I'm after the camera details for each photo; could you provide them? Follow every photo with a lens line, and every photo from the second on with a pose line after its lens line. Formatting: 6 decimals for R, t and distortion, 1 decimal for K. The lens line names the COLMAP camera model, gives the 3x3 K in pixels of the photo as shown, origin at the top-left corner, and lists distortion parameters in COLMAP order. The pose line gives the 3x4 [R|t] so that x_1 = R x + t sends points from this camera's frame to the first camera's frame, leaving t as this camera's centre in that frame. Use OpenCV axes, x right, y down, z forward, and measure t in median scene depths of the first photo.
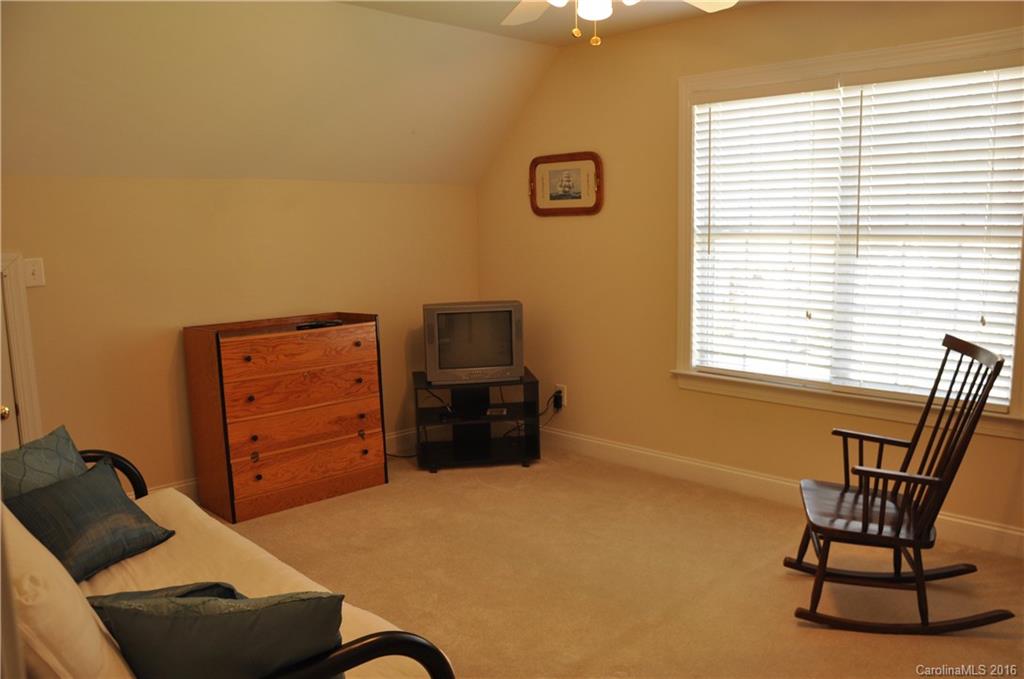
lens RADIAL K [[791.8, 0, 512.0], [0, 791.8, 339.5], [0, 0, 1]] dist [-0.154769, 0.112417]
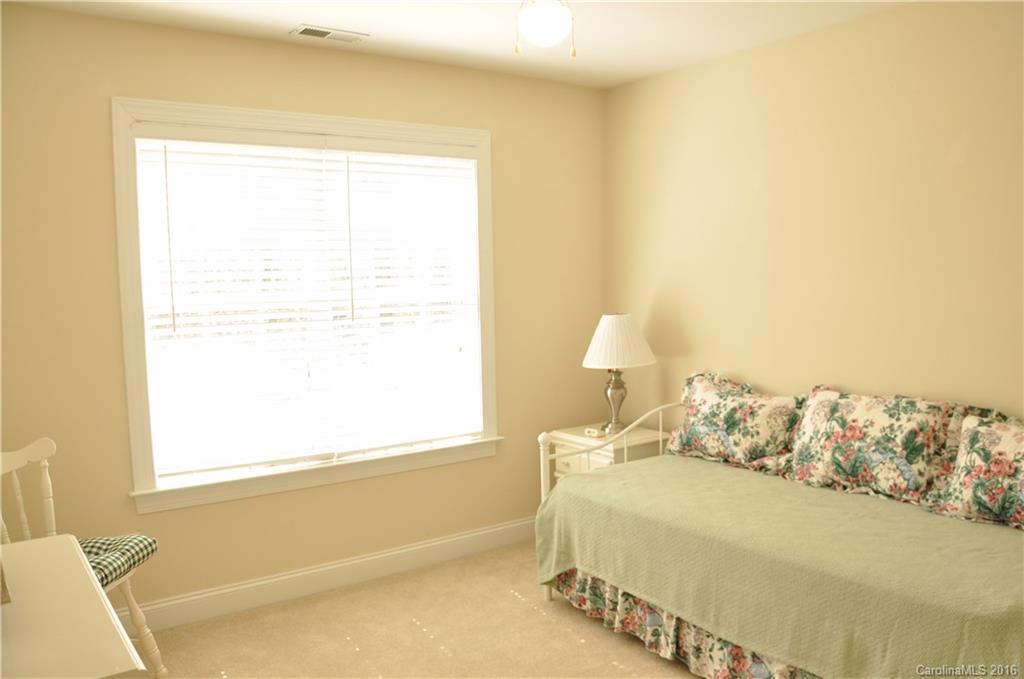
lens RADIAL K [[791.8, 0, 512.0], [0, 791.8, 339.5], [0, 0, 1]] dist [-0.154769, 0.112417]
pose [[0.156792, -0.073730, 0.984876, -0.496379], [0.159964, 0.985938, 0.048343, -0.085106], [-0.974591, 0.149965, 0.166381, 0.569170]]
